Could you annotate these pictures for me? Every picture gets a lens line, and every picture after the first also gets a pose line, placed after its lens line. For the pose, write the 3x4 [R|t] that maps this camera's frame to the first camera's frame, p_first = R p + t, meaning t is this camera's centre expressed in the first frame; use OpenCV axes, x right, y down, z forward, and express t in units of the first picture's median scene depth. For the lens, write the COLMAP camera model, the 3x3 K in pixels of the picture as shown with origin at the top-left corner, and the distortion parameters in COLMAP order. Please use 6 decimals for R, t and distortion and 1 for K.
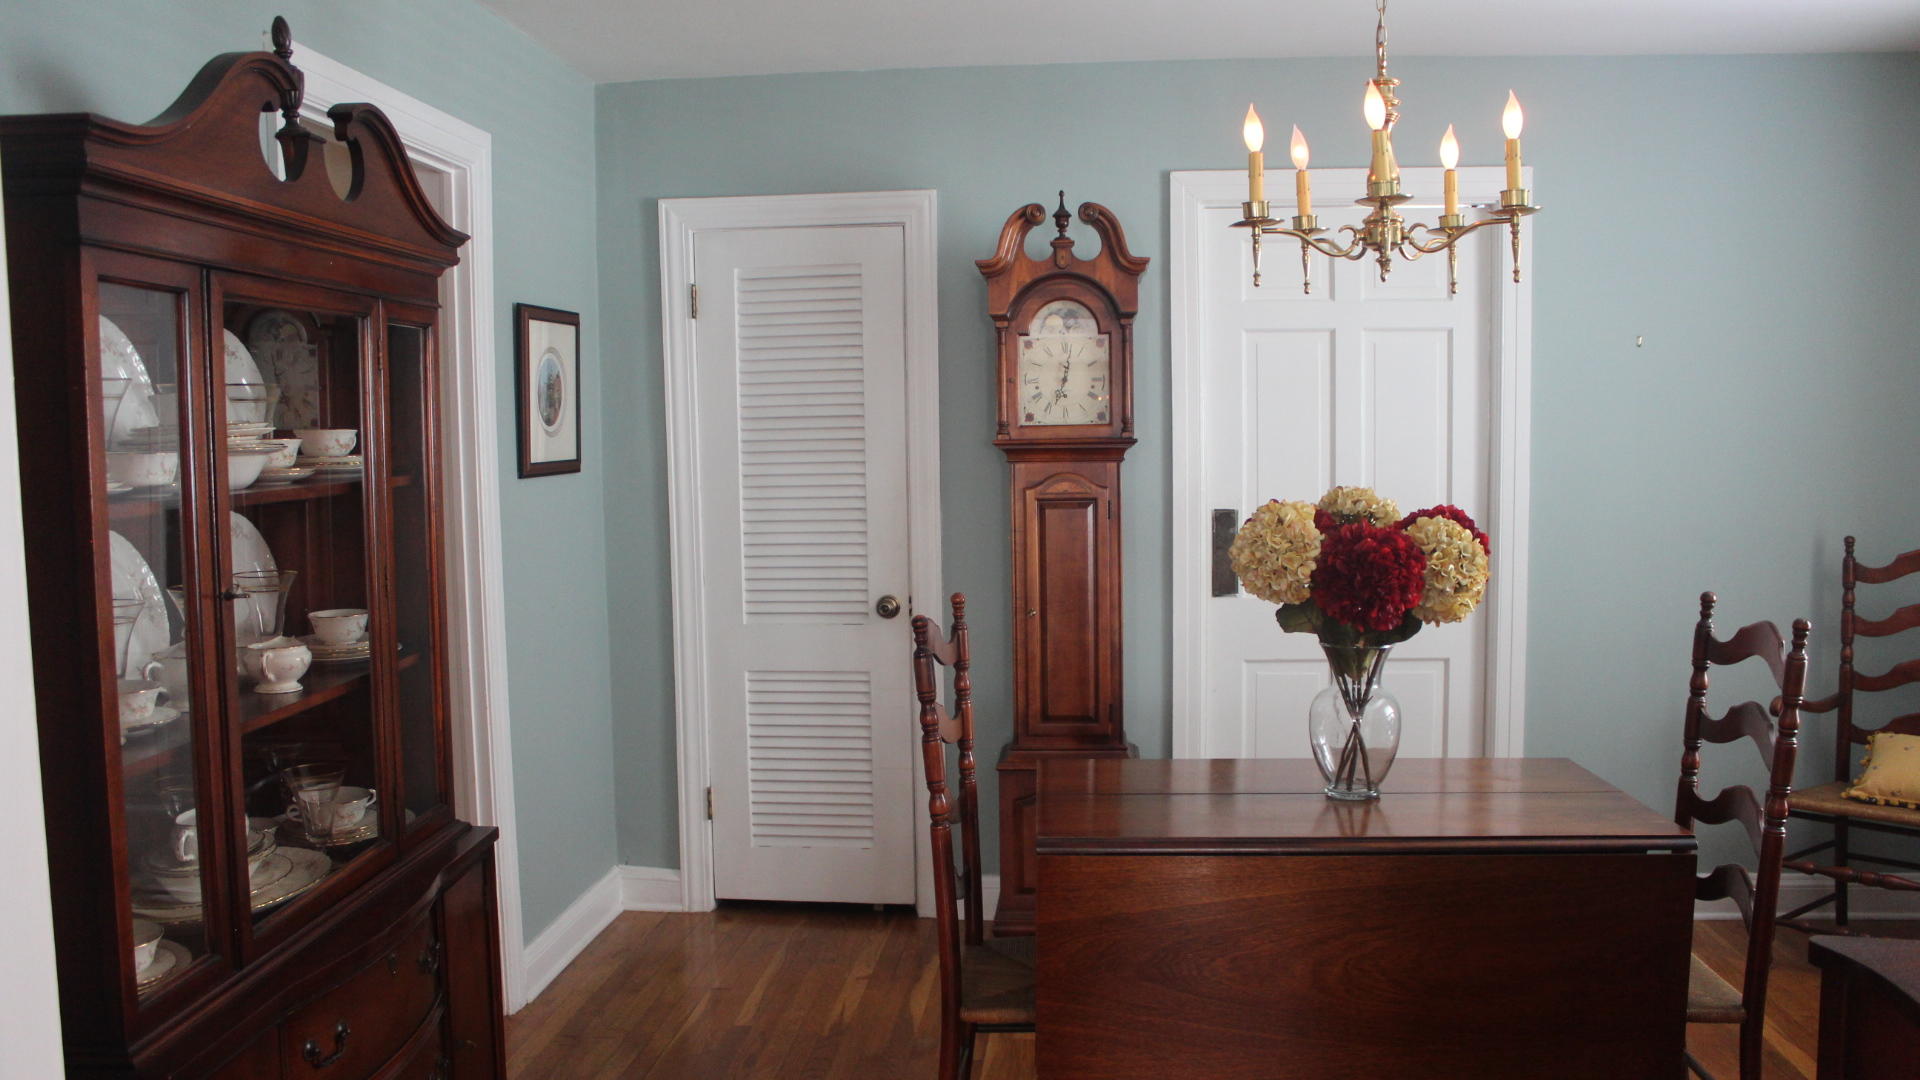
lens RADIAL K [[1622.3, 0, 962.8], [0, 1622.3, 591.7], [0, 0, 1]] dist [-0.169410, 0.151879]
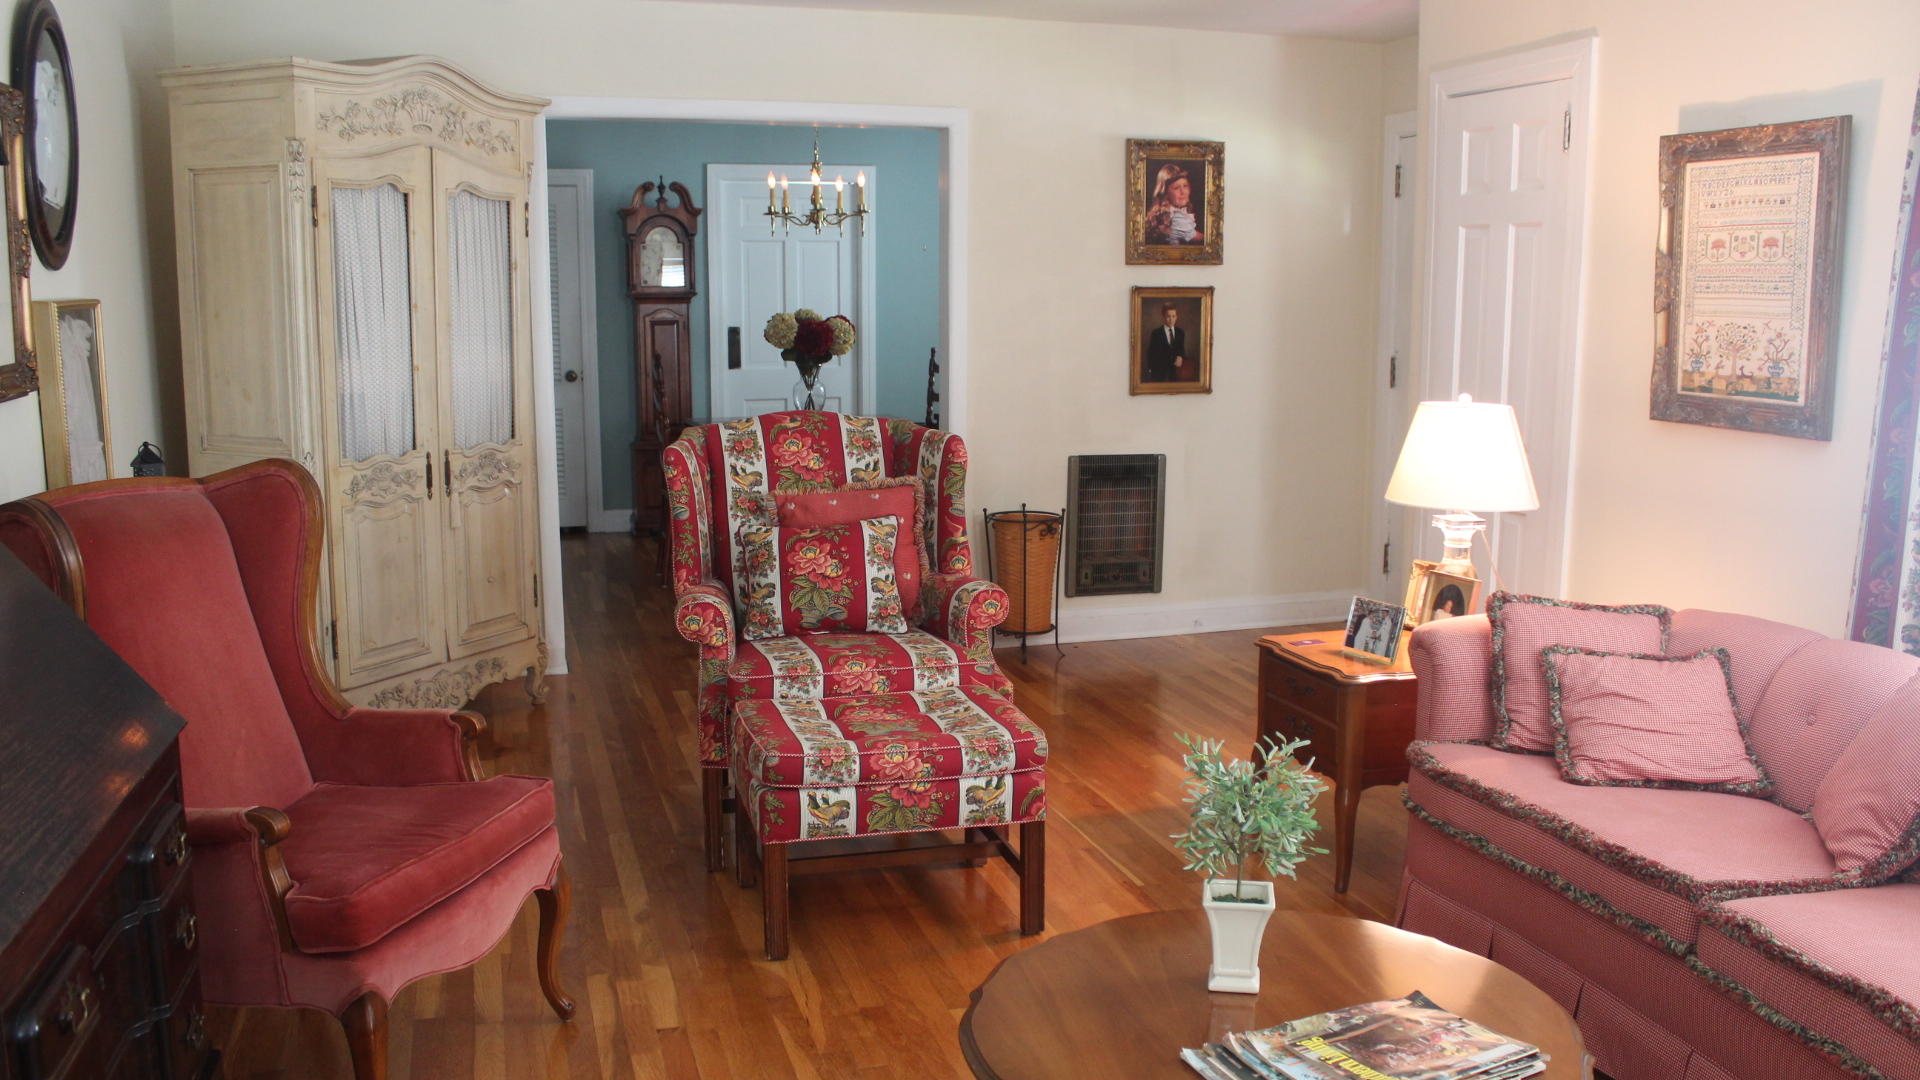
lens RADIAL K [[1622.3, 0, 962.8], [0, 1622.3, 591.7], [0, 0, 1]] dist [-0.169410, 0.151879]
pose [[0.930618, -0.051911, 0.362291, -0.363760], [0.021287, 0.995891, 0.088017, 0.123013], [-0.365372, -0.074198, 0.927900, -1.157703]]
